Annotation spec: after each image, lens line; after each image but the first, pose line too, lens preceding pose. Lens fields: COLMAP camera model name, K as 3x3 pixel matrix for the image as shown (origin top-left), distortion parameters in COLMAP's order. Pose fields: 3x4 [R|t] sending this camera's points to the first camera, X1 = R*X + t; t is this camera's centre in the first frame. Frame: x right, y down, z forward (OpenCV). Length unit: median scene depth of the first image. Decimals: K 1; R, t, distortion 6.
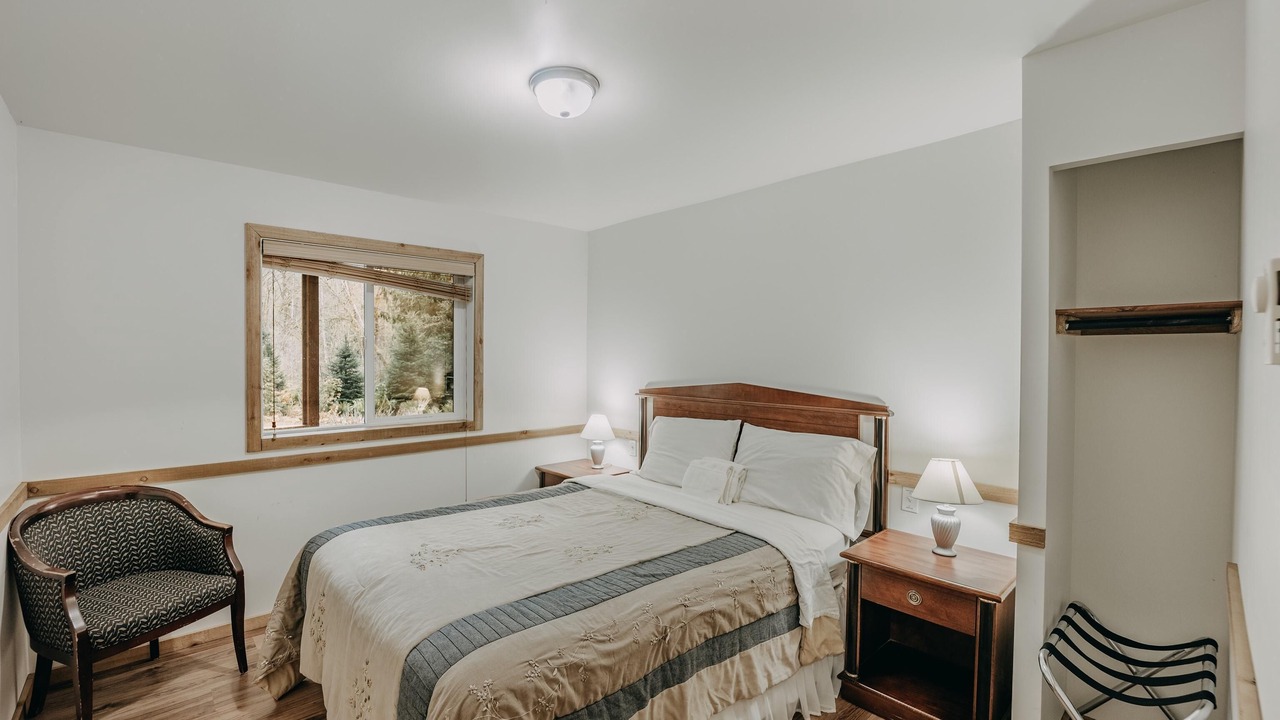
lens RADIAL K [[528.5, 0, 650.7], [0, 528.5, 358.6], [0, 0, 1]] dist [-0.021259, -0.000271]
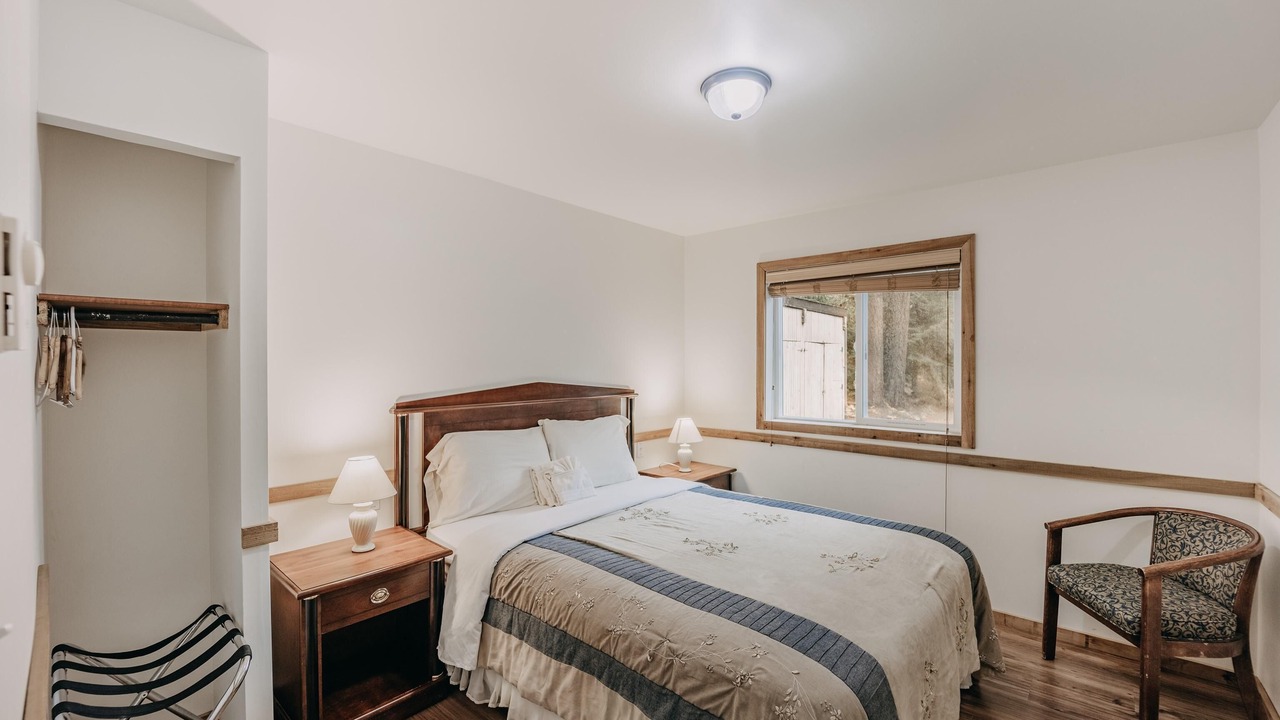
lens RADIAL K [[528.5, 0, 650.7], [0, 528.5, 358.6], [0, 0, 1]] dist [-0.021259, -0.000271]
pose [[-0.089431, -0.005607, 0.995977, -0.693609], [0.001610, 0.999982, 0.005774, -0.001269], [-0.995992, 0.002120, -0.089421, 0.749338]]
